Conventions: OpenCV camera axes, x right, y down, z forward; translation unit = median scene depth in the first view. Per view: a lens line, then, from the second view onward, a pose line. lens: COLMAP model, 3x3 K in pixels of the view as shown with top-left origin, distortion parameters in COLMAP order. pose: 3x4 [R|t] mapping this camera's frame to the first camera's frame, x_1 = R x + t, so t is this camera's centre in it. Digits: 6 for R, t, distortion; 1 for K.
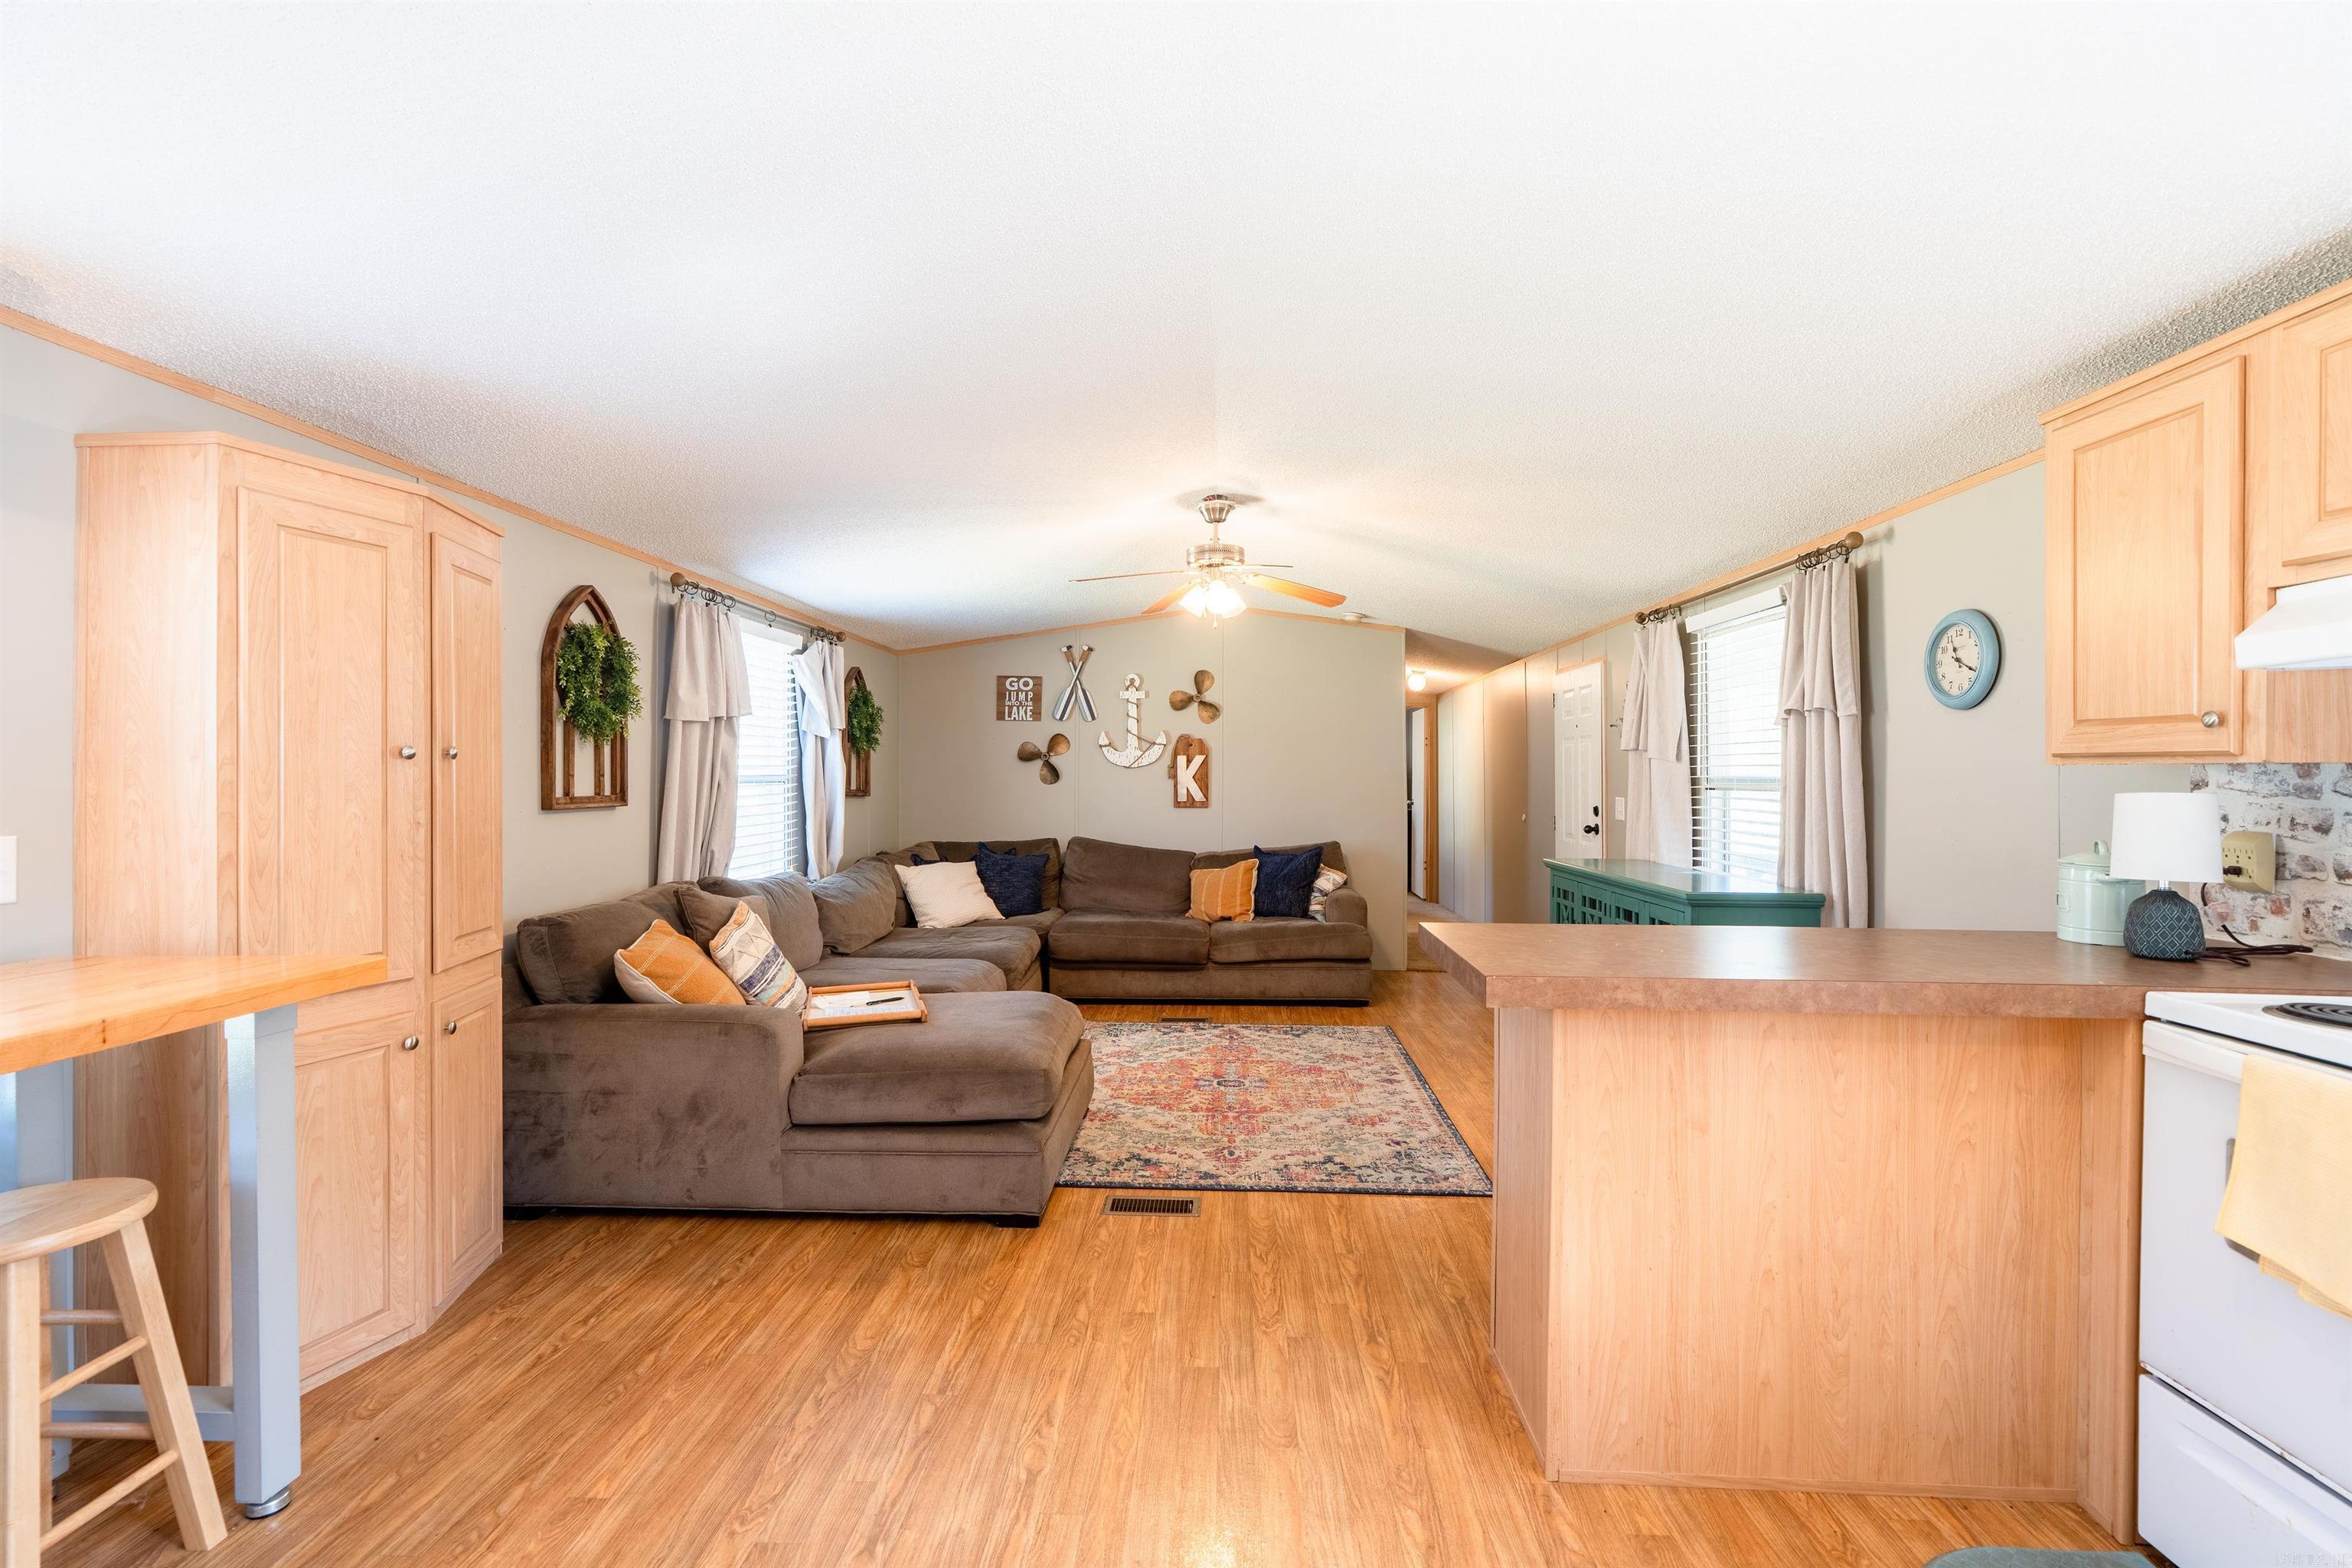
lens RADIAL K [[1051.0, 0, 1173.7], [0, 1051.0, 779.7], [0, 0, 1]] dist [-0.007456, 0.002610]
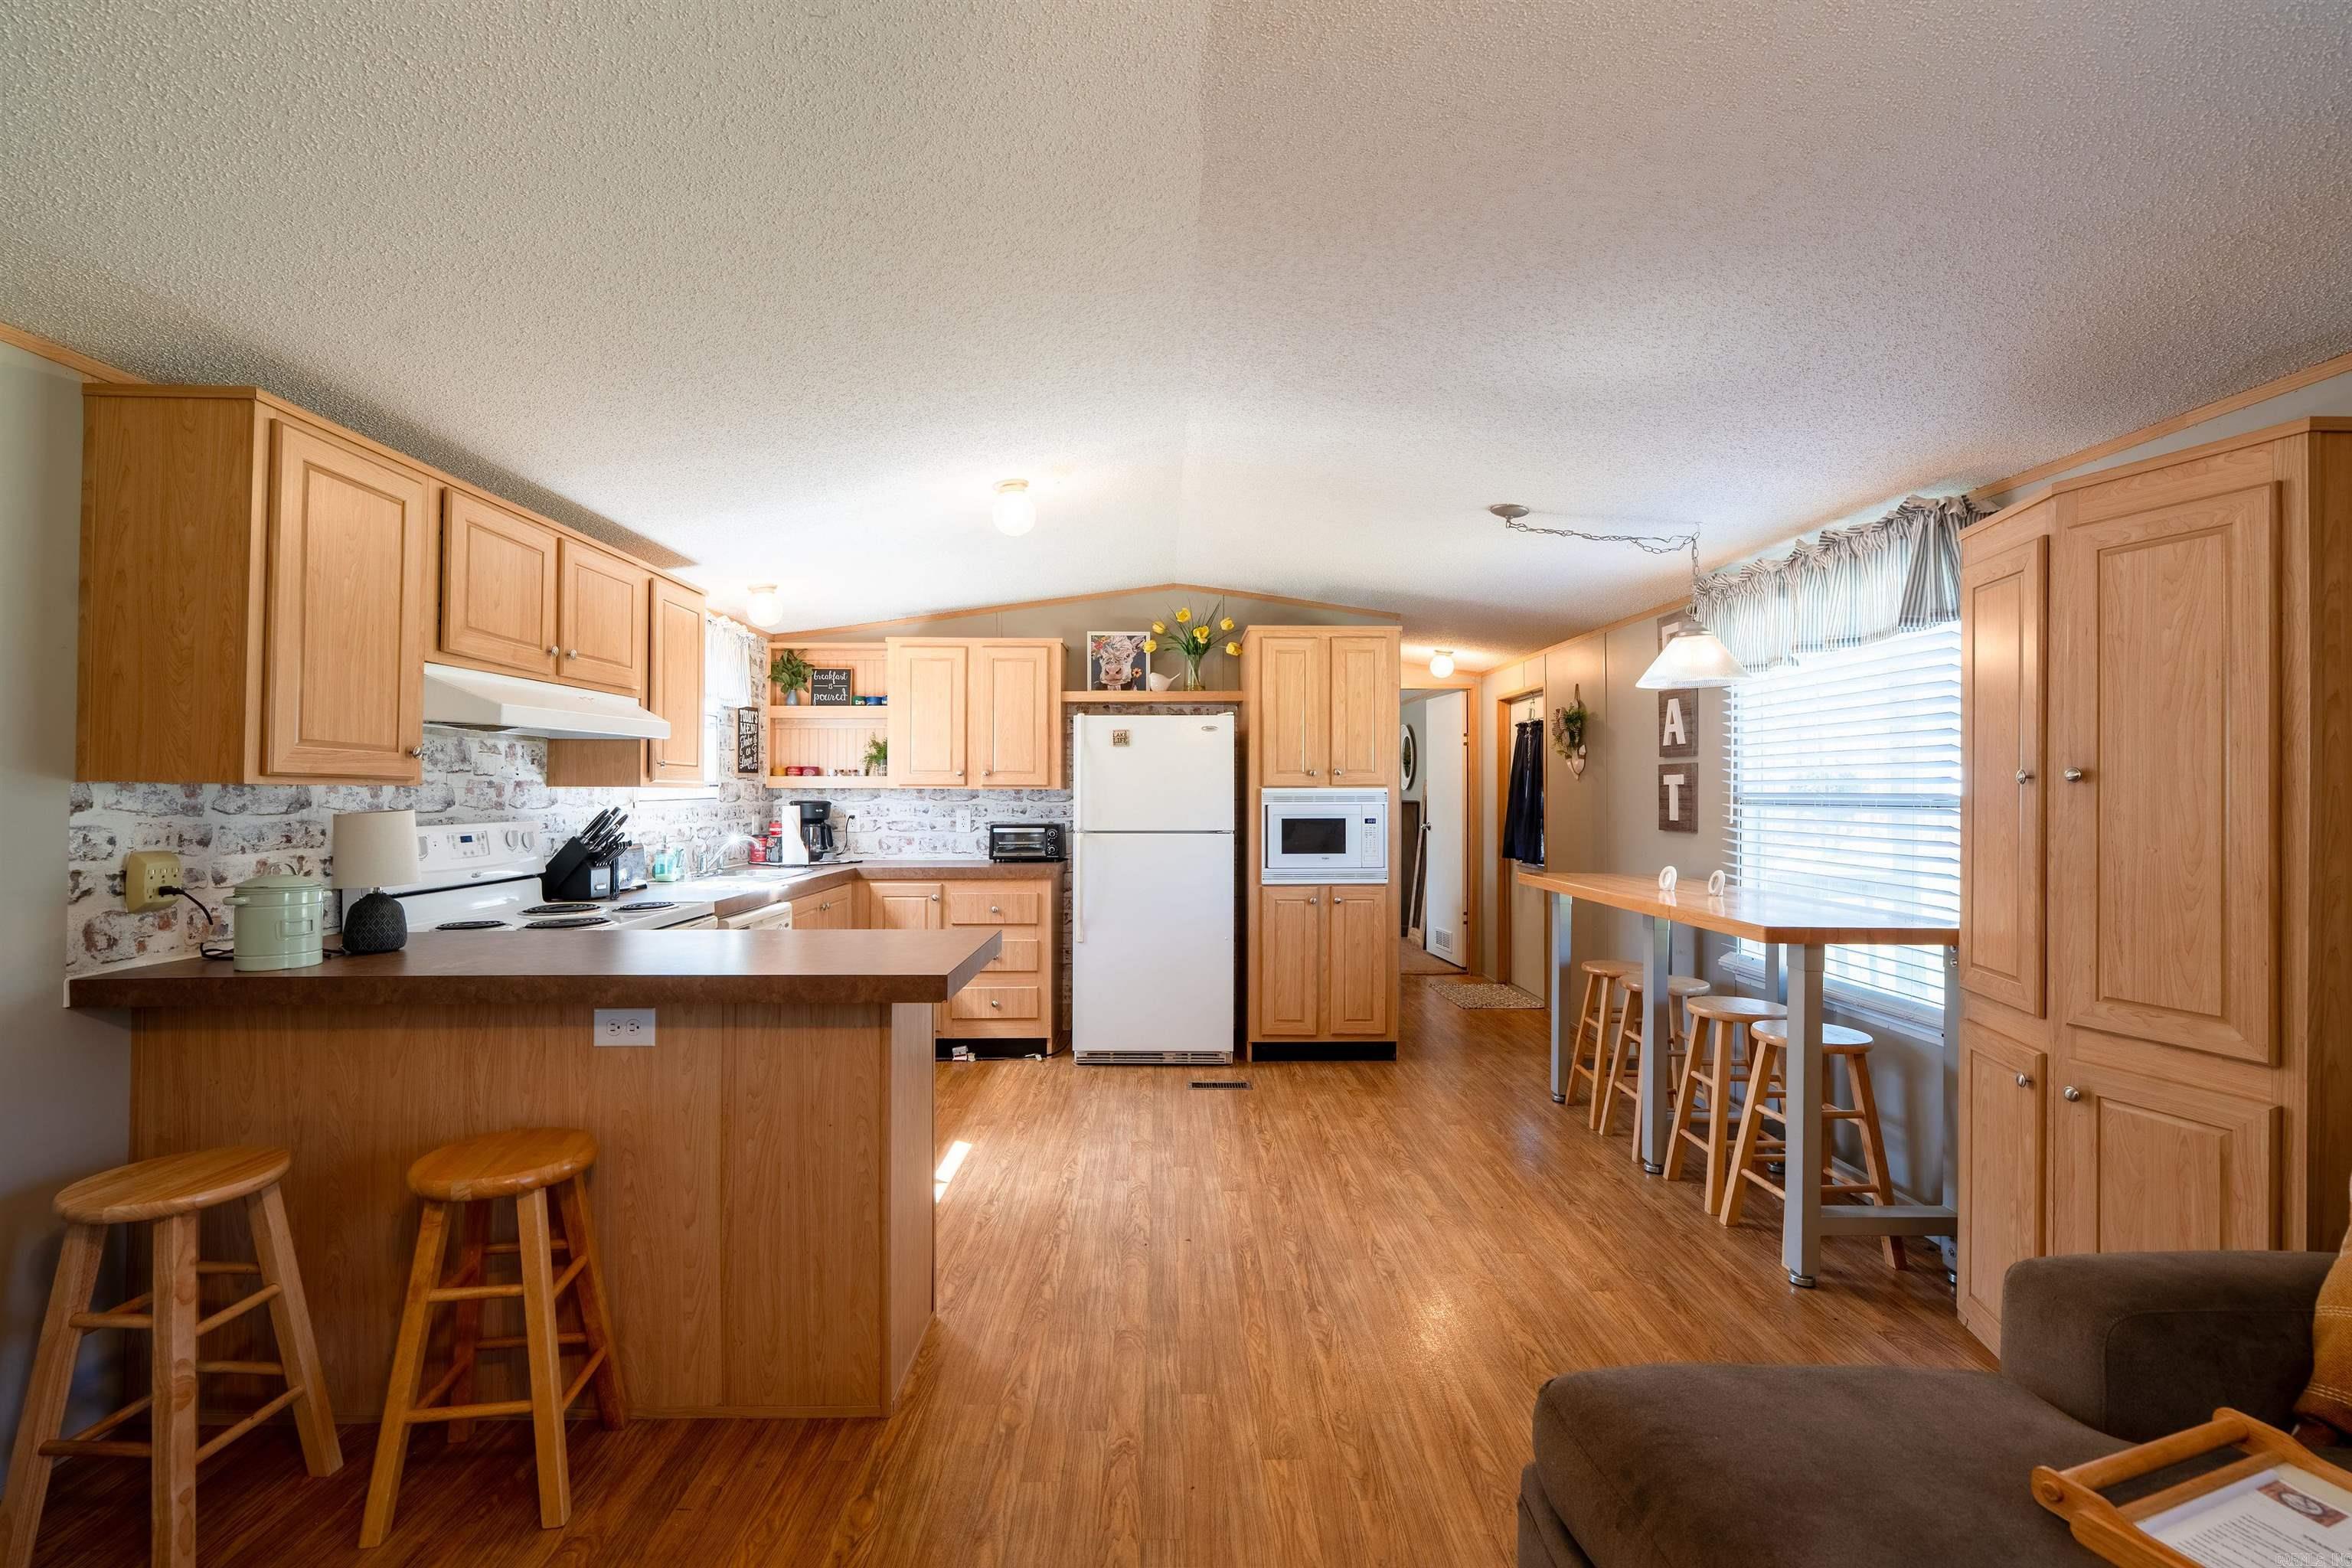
lens RADIAL K [[1051.0, 0, 1175.7], [0, 1051.0, 785.7], [0, 0, 1]] dist [-0.007456, 0.002610]
pose [[-0.997903, -0.003372, -0.064643, 0.076738], [-0.003306, 0.999994, -0.001138, -0.009853], [0.064646, -0.000922, -0.997908, 1.336400]]
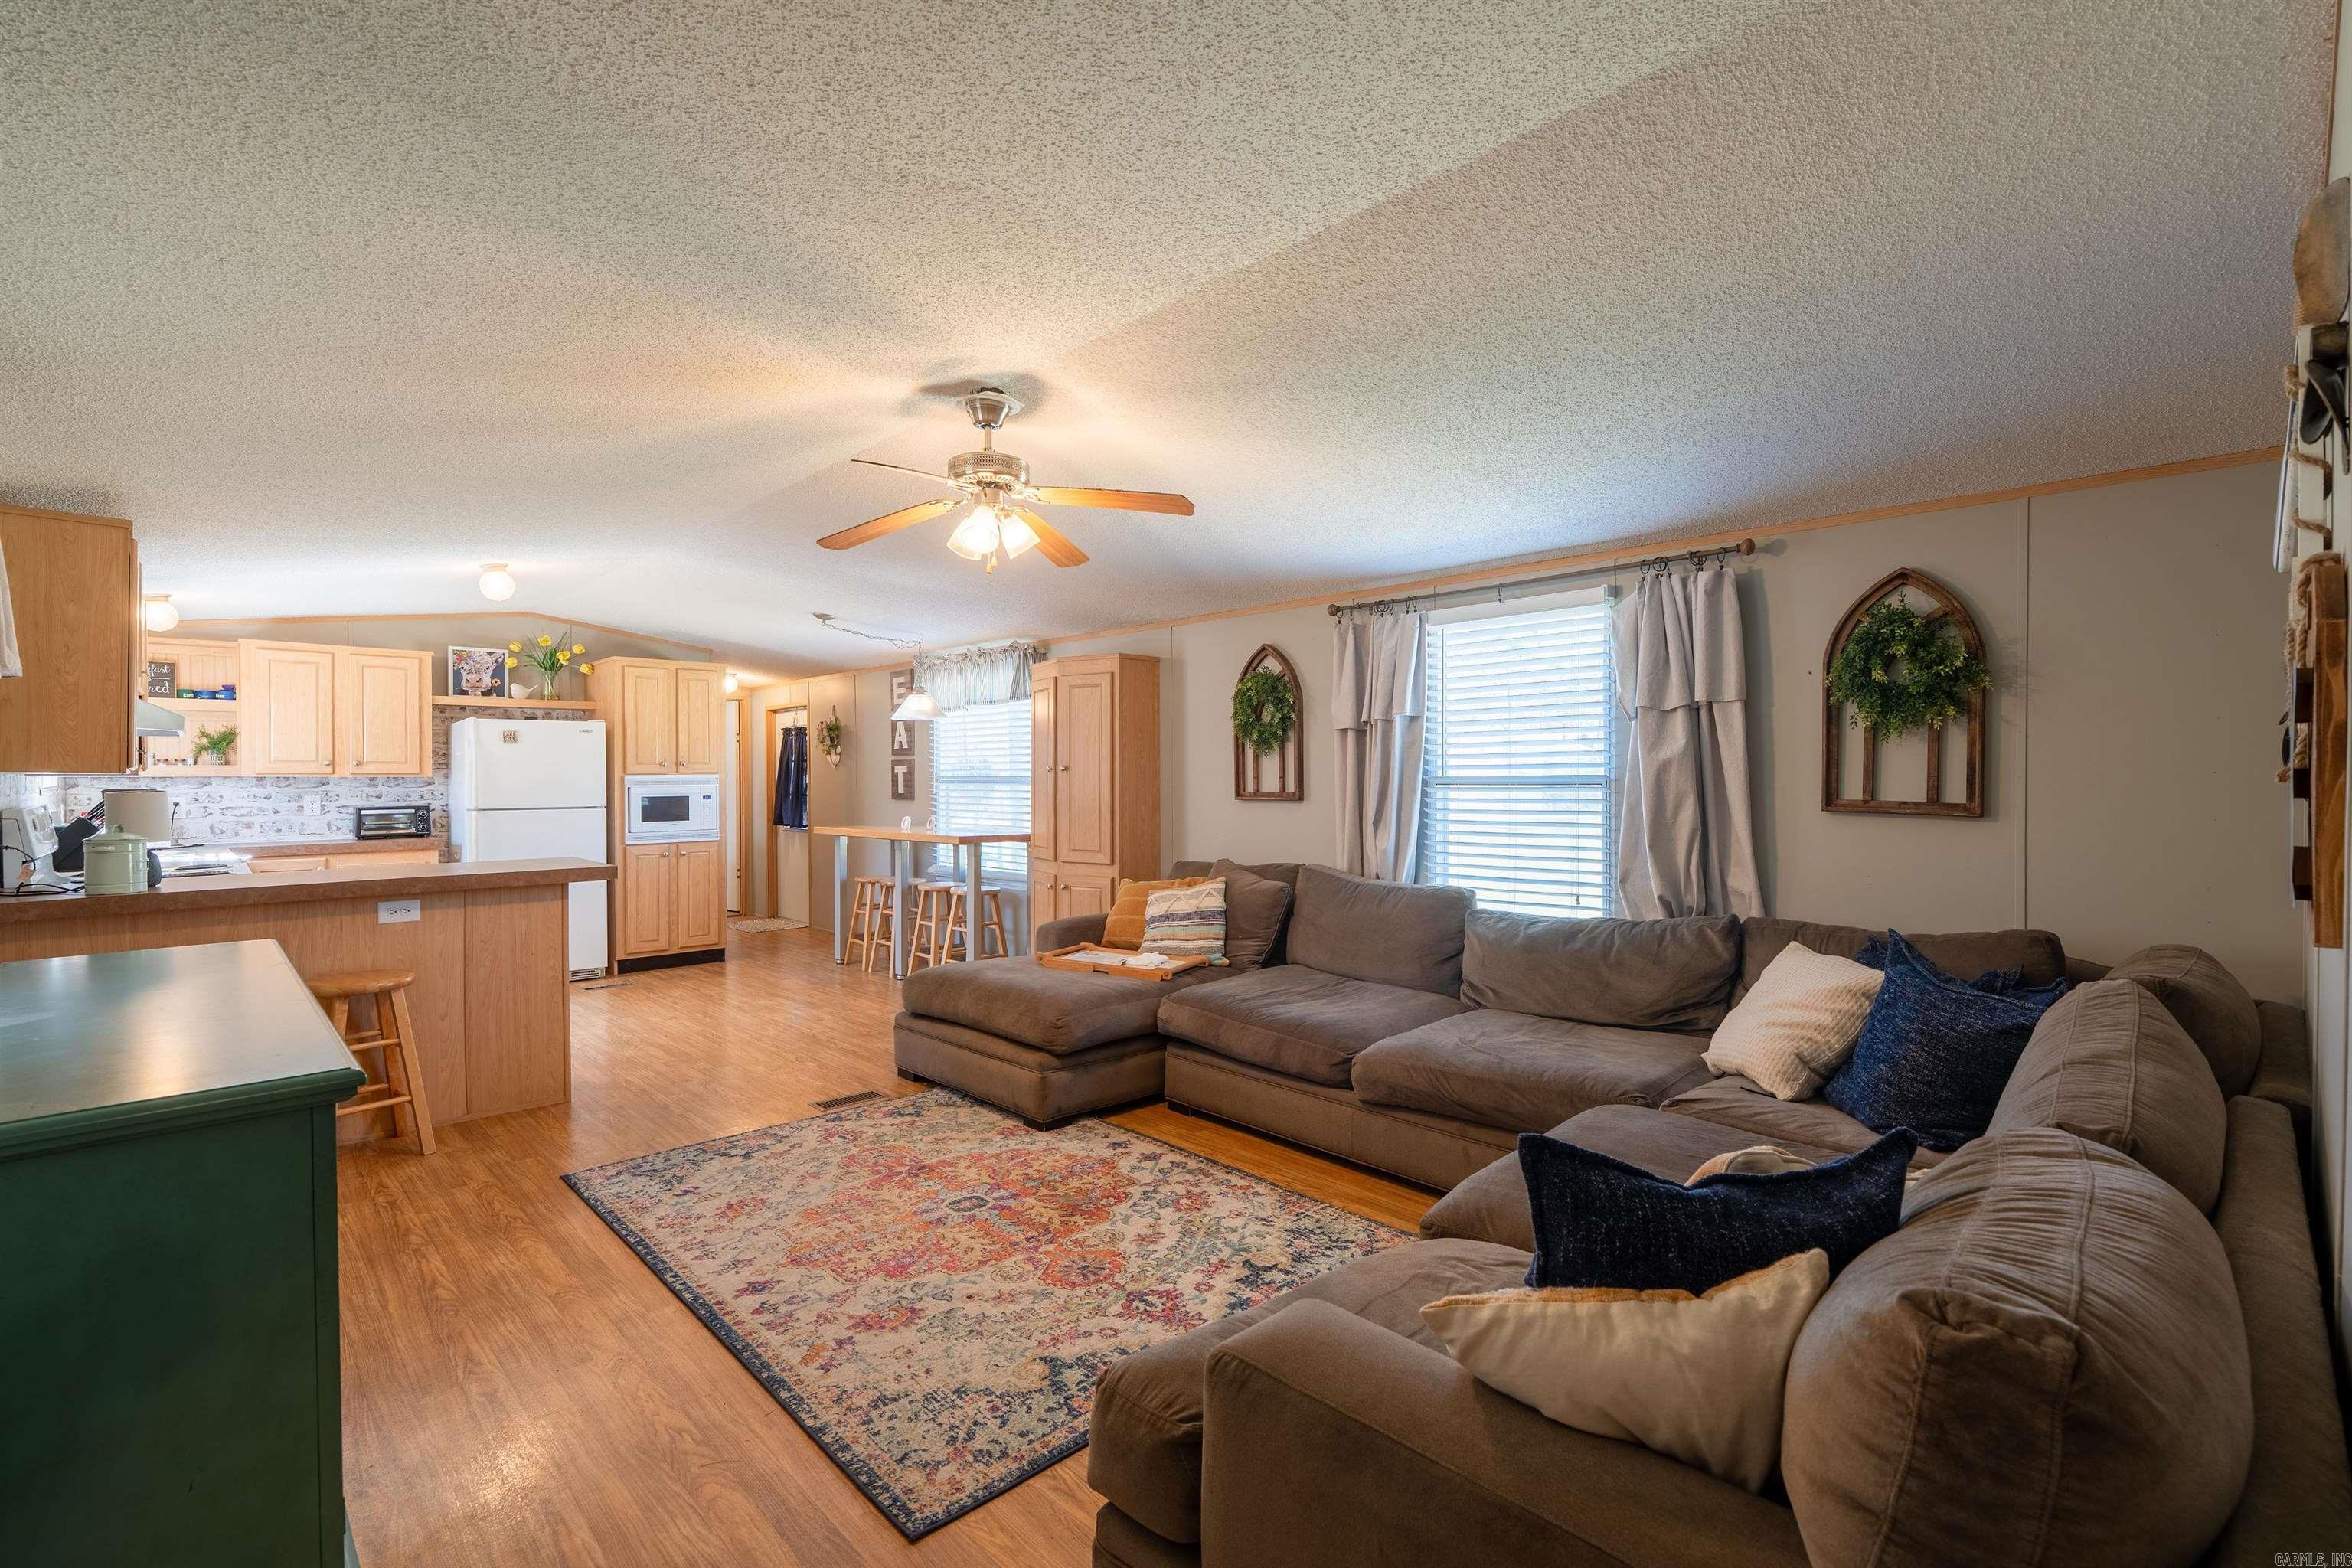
lens RADIAL K [[1051.0, 0, 1172.9], [0, 1051.0, 781.4], [0, 0, 1]] dist [-0.007456, 0.002610]
pose [[-0.686882, 0.004335, -0.726756, 0.616412], [0.000609, 0.999985, 0.005390, -0.006639], [0.726769, 0.003260, -0.686874, 2.047733]]
